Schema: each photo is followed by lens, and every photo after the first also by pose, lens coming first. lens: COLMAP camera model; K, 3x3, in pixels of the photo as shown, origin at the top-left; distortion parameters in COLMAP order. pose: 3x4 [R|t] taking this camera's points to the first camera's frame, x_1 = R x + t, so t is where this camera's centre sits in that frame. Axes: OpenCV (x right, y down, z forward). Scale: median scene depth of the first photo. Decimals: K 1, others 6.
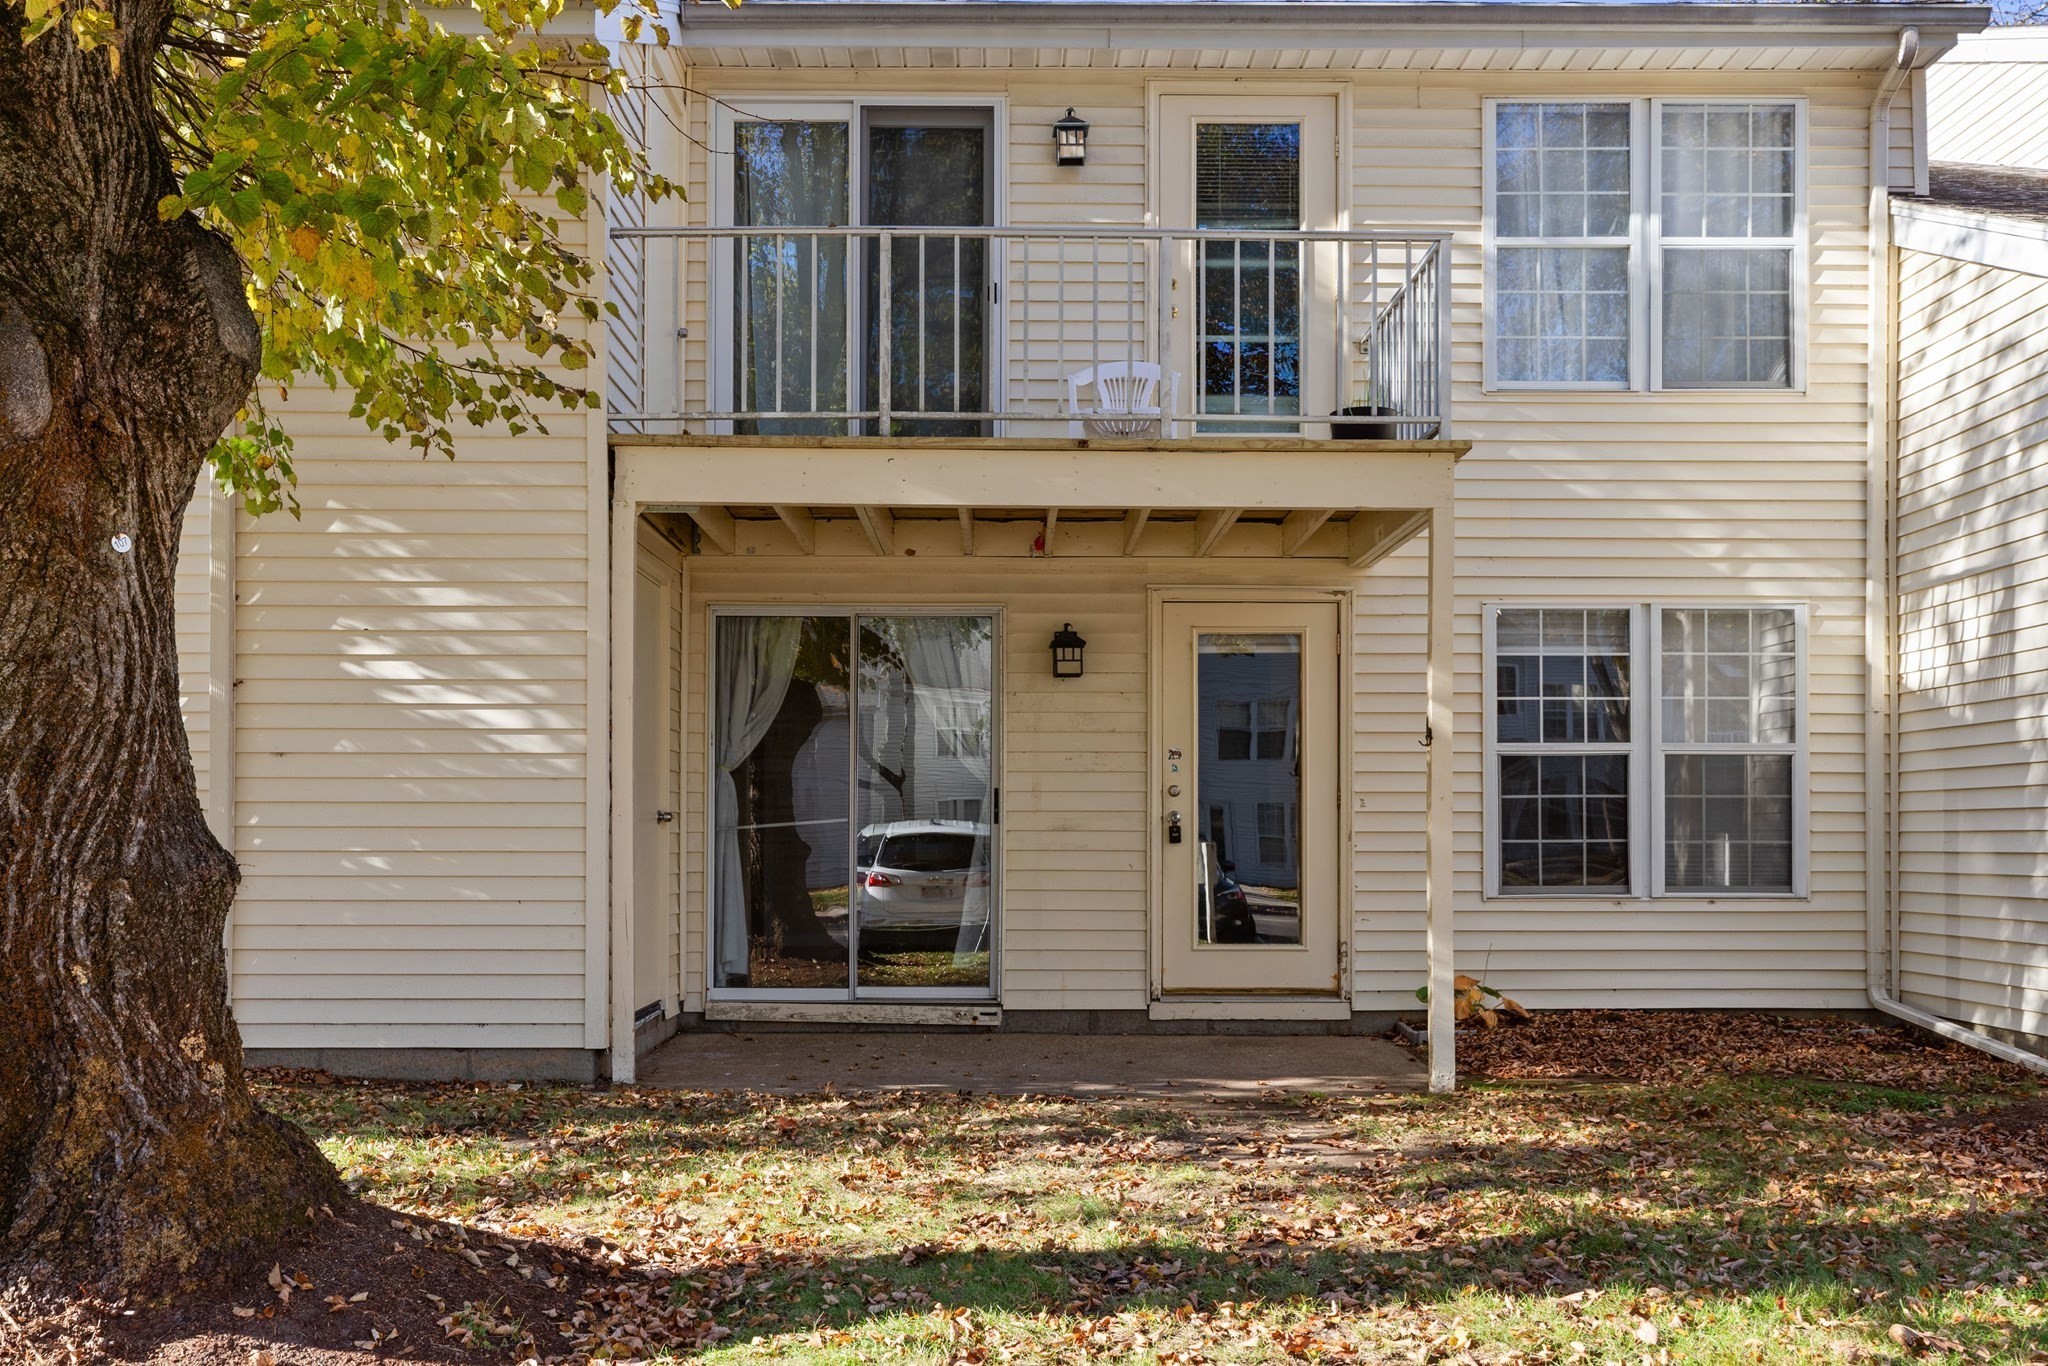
lens RADIAL K [[2085.9, 0, 1024.0], [0, 2085.9, 673.0], [0, 0, 1]] dist [0.001422, 0.000000]
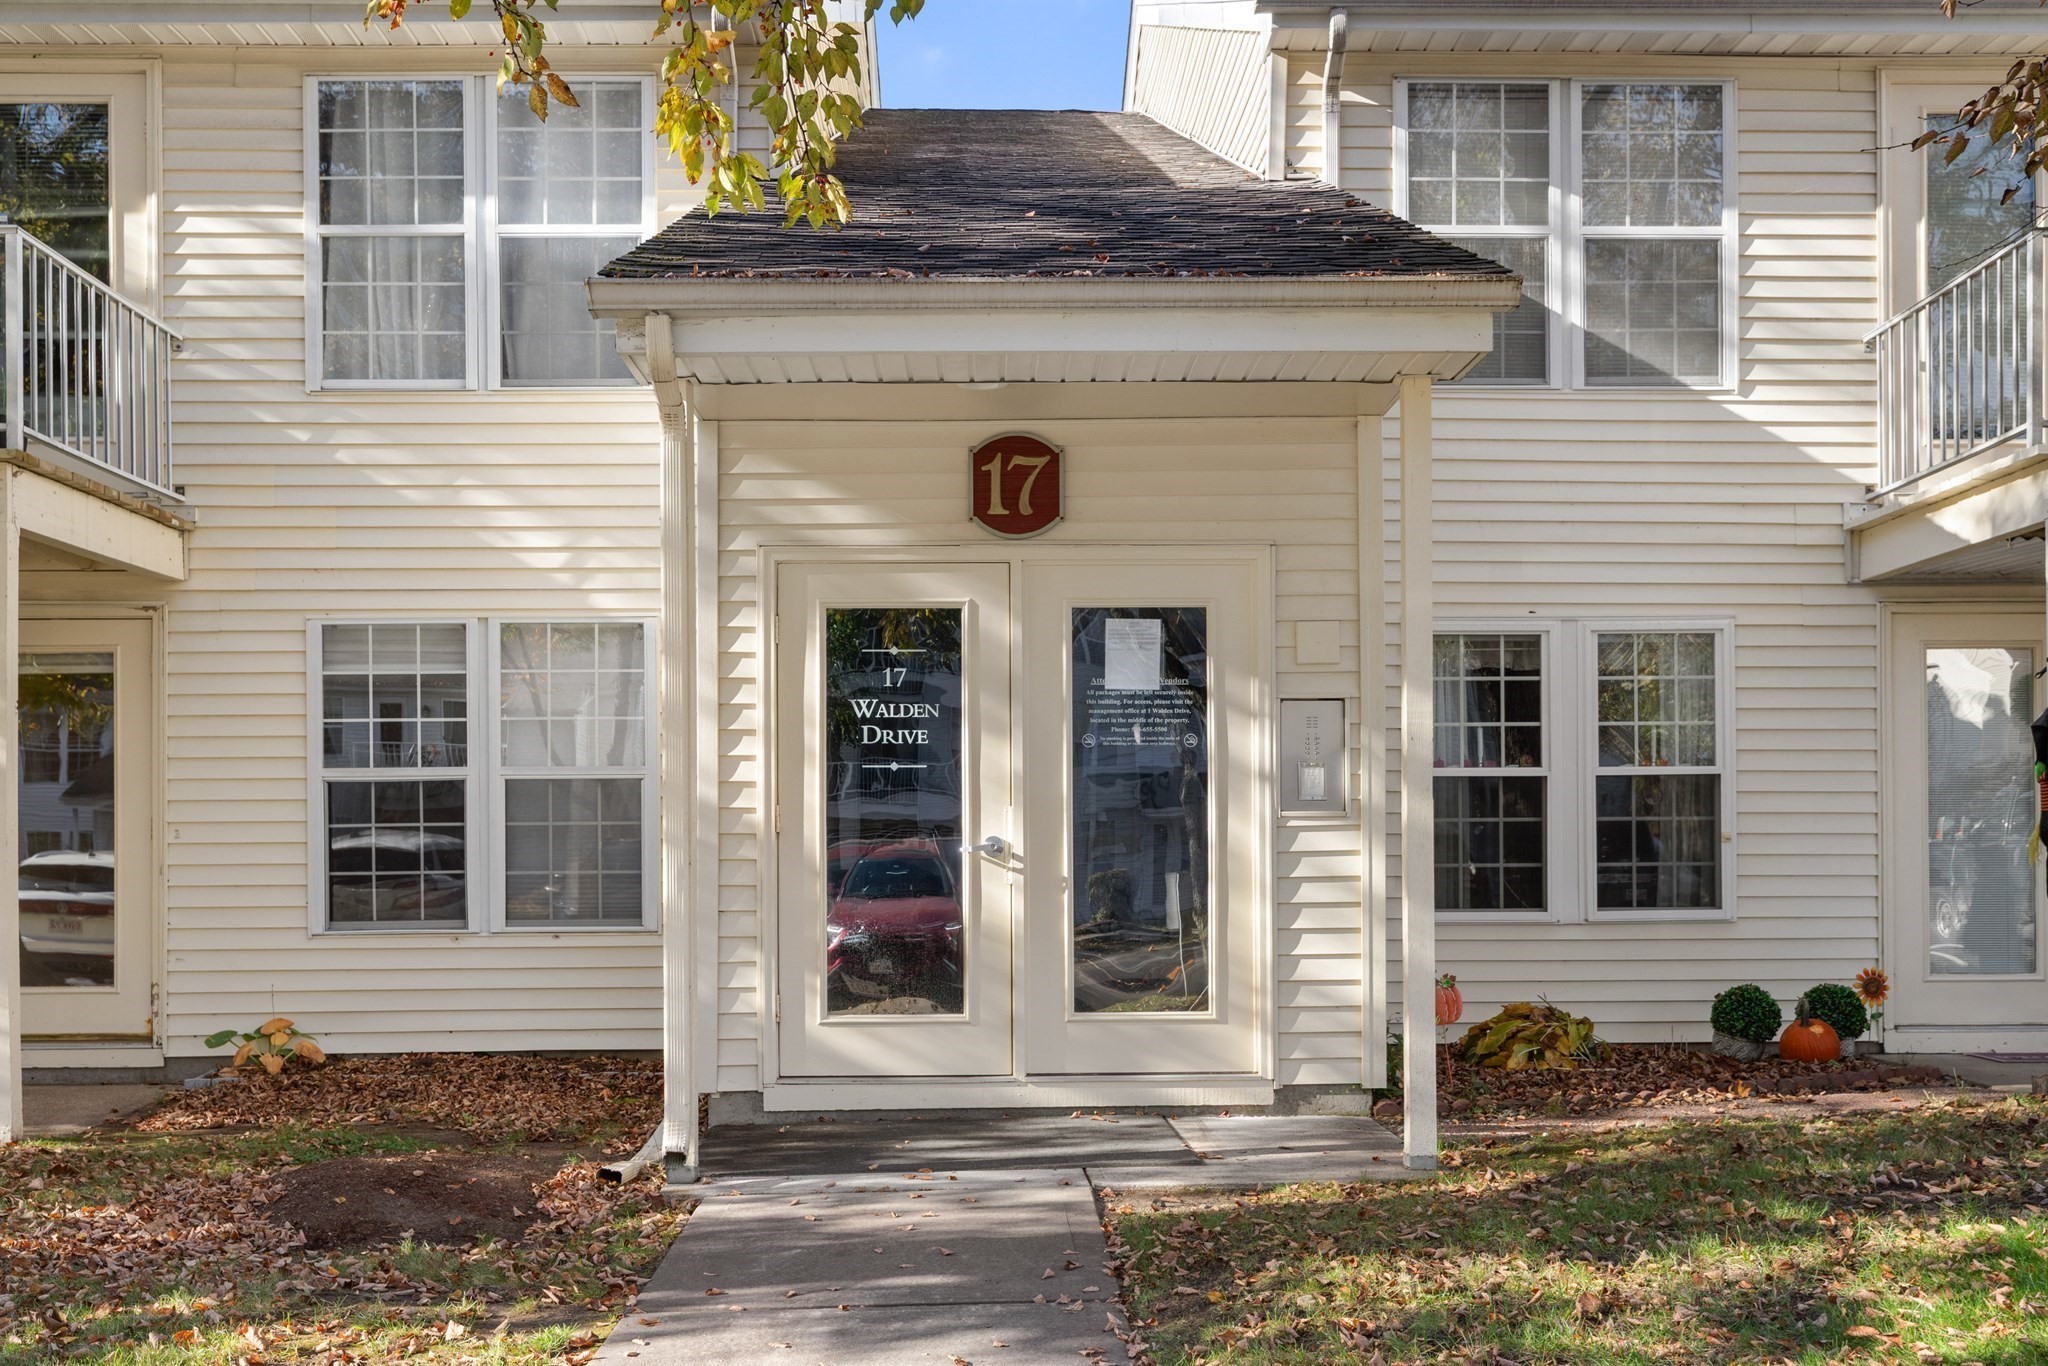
lens RADIAL K [[2221.9, 0, 1024.4], [0, 2221.9, 694.8], [0, 0, 1]] dist [0.002806, 0.000000]
pose [[0.999821, -0.006874, 0.017634, 0.522144], [0.006847, 0.999975, 0.001575, 0.001388], [-0.017645, -0.001454, 0.999843, 0.002753]]
